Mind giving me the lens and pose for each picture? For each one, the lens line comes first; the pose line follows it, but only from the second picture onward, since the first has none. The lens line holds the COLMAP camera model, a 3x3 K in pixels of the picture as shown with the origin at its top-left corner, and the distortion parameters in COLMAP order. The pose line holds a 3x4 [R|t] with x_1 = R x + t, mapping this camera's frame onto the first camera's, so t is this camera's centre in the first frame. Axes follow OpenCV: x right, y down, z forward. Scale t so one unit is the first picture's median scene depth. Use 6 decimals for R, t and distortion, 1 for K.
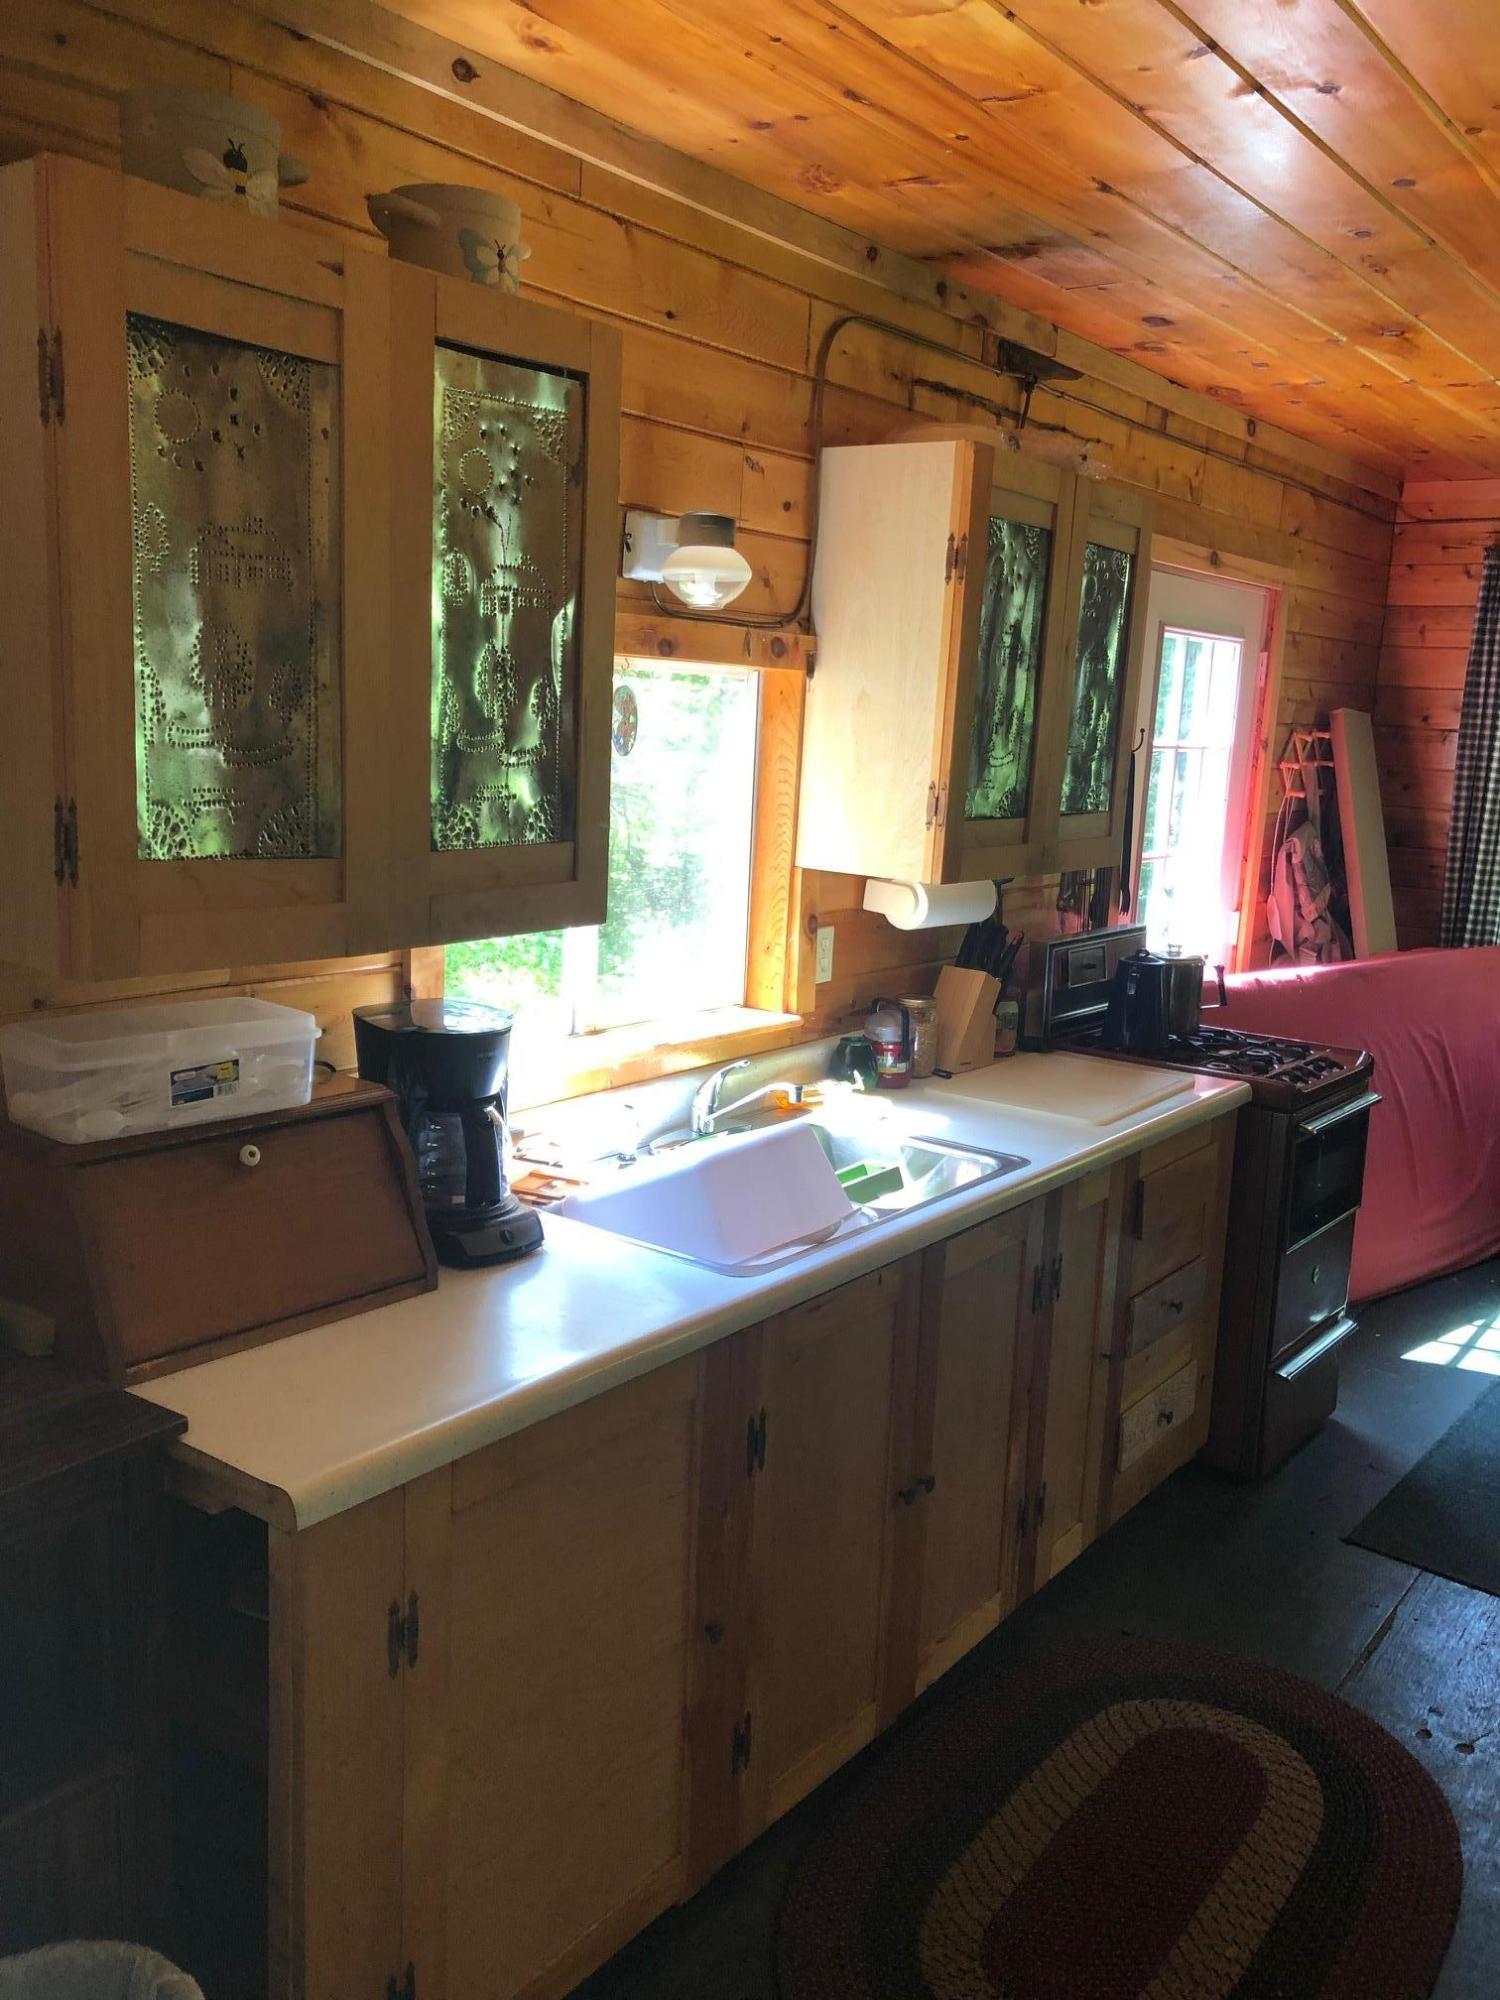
lens RADIAL K [[1650.0, 0, 750.0], [0, 1650.0, 1000.0], [0, 0, 1]] dist [0.009828, -0.027253]
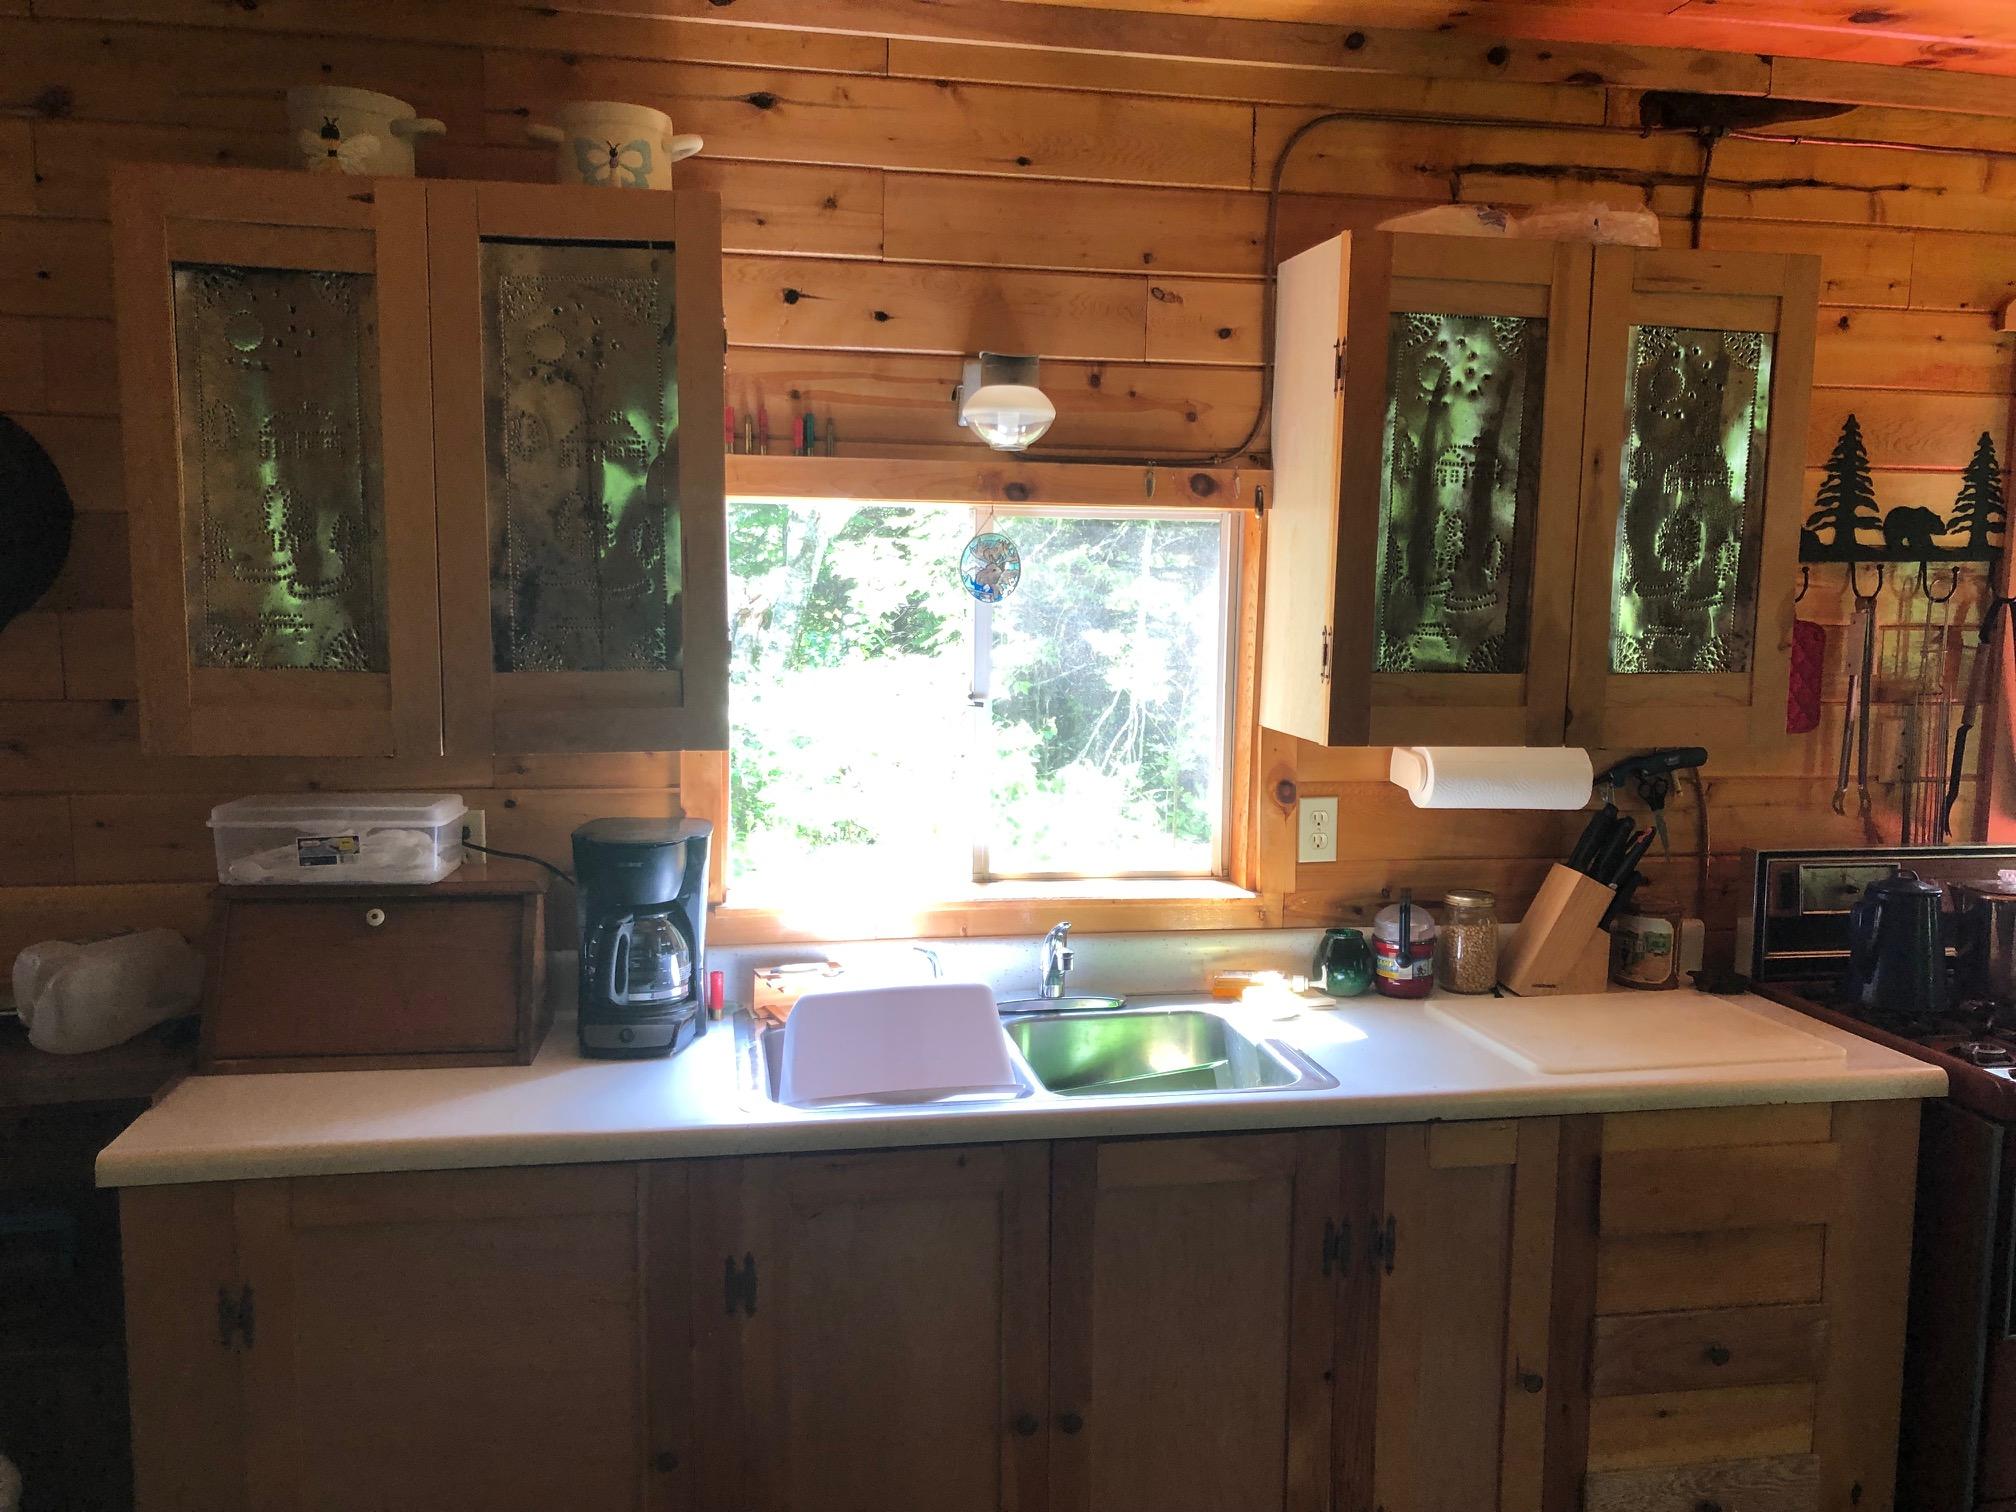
lens RADIAL K [[1654.7, 0, 986.7], [0, 1654.7, 761.5], [0, 0, 1]] dist [0.010835, -0.017205]
pose [[0.729559, 0.036996, -0.682916, 0.501832], [-0.099101, 0.993716, -0.052036, -0.000879], [0.676699, 0.105641, 0.728641, 0.234559]]
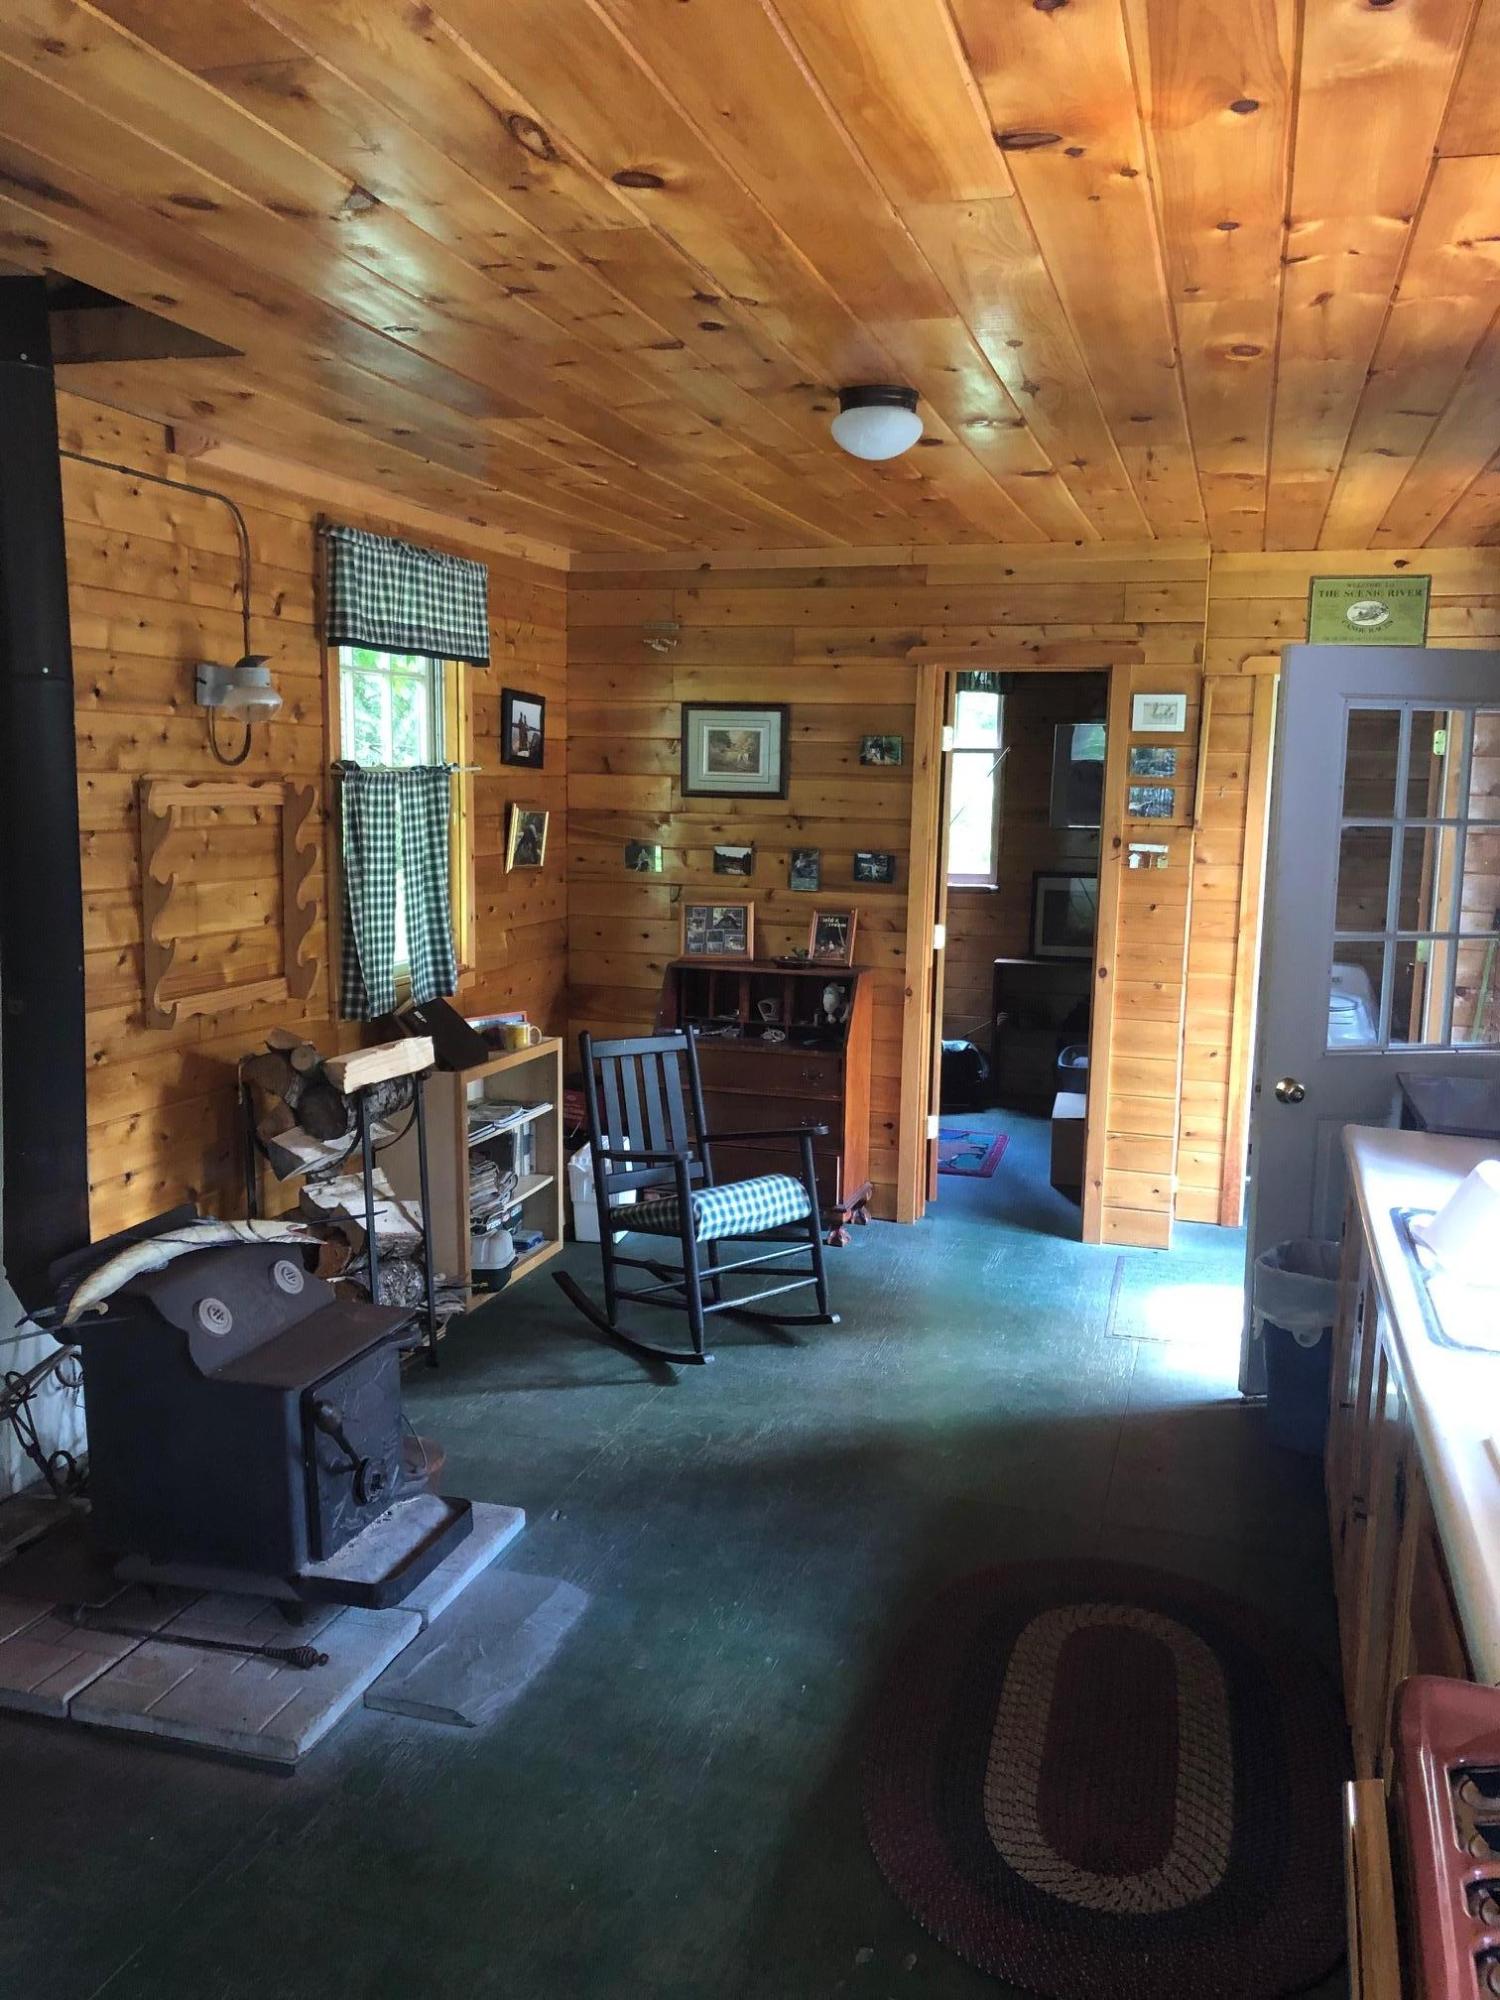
lens RADIAL K [[1650.0, 0, 750.0], [0, 1650.0, 1000.0], [0, 0, 1]] dist [0.009828, -0.027253]
pose [[-0.935389, -0.023229, -0.352857, 0.605225], [-0.130627, 0.949962, 0.283742, -0.197664], [0.328609, 0.311502, -0.891618, 1.197860]]
